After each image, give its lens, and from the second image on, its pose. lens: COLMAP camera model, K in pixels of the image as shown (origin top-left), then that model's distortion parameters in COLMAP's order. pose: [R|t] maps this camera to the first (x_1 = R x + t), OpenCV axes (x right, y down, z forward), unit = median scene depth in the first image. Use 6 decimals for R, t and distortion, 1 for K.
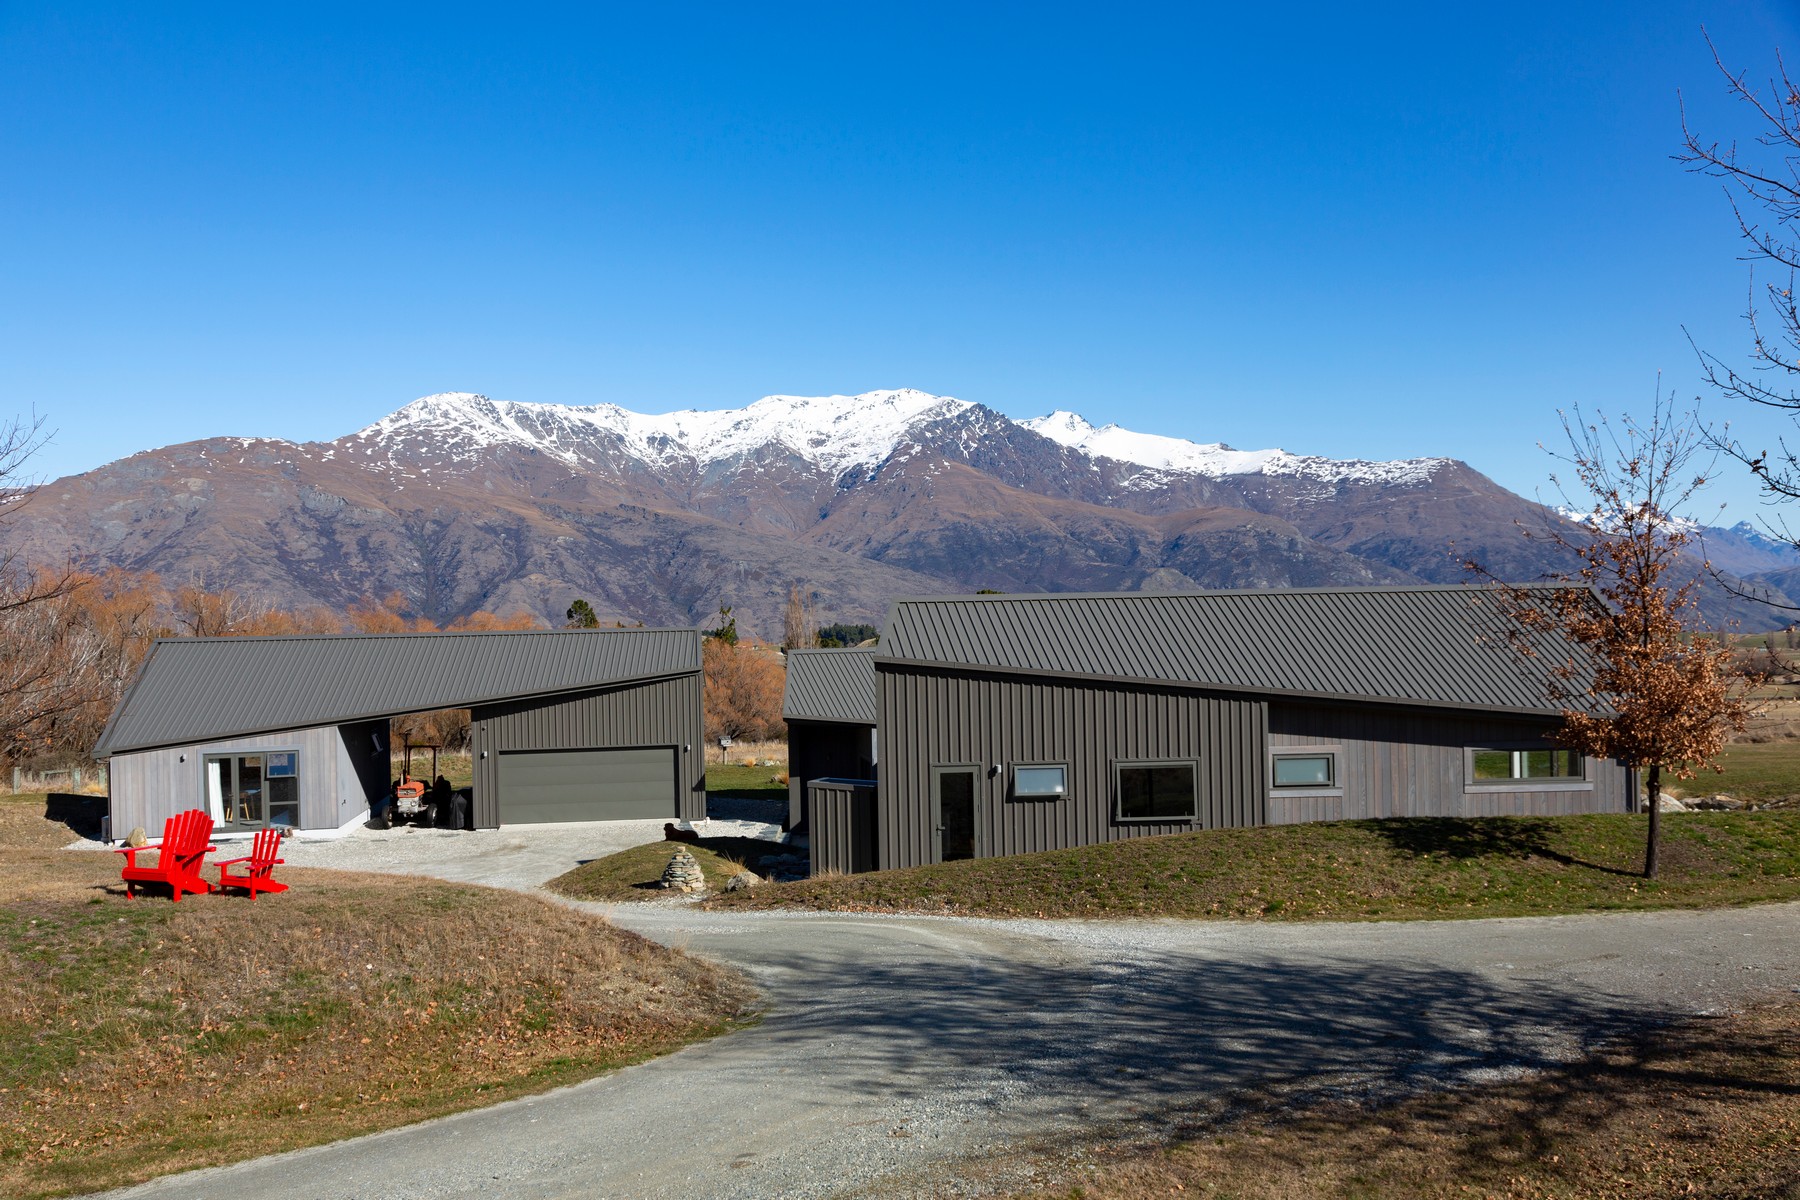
lens RADIAL K [[1646.7, 0, 901.3], [0, 1646.7, 599.0], [0, 0, 1]] dist [0.006580, 0.000000]
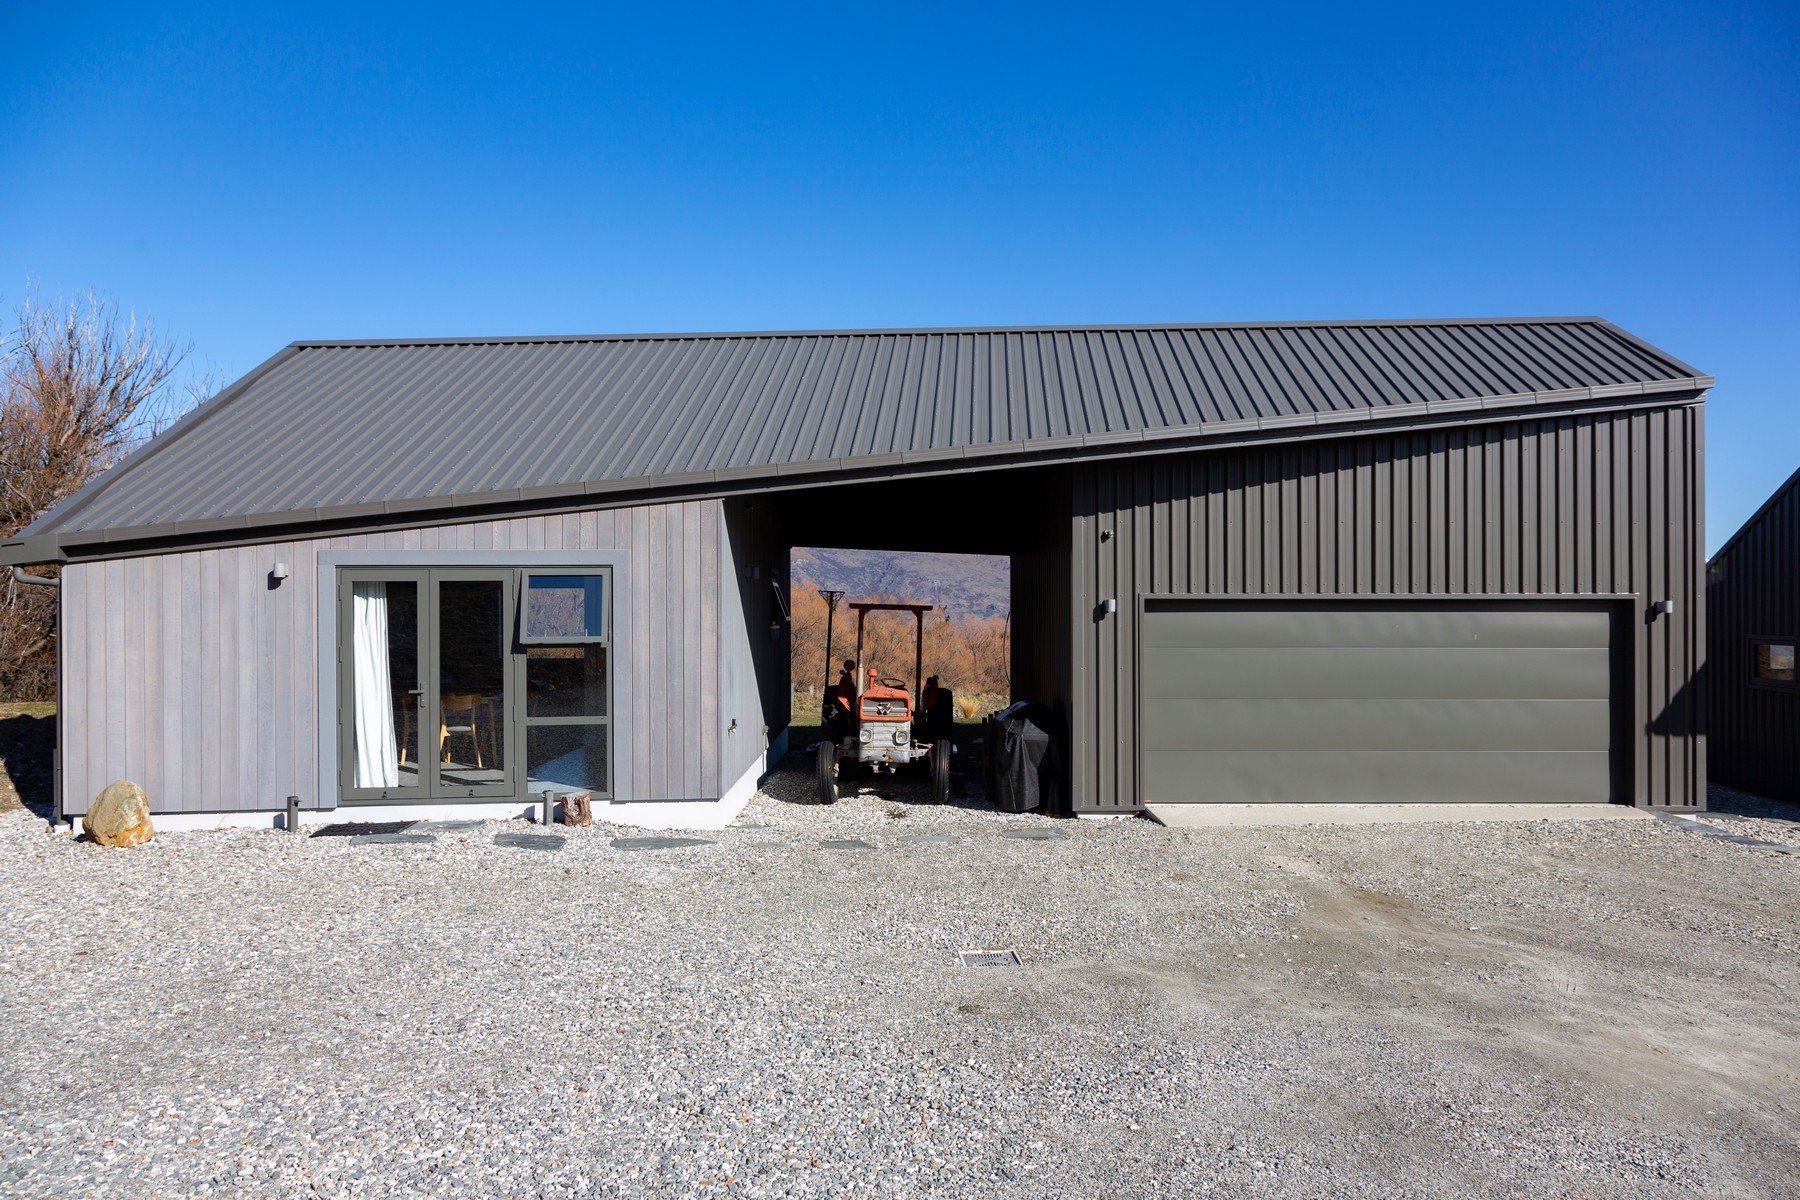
lens RADIAL K [[1251.8, 0, 898.8], [0, 1251.8, 602.4], [0, 0, 1]] dist [0.024233, -0.000139]
pose [[0.992486, 0.017399, -0.121117, -0.270055], [-0.018374, 0.999807, -0.006933, 0.097713], [0.120973, 0.009106, 0.992614, 0.735705]]
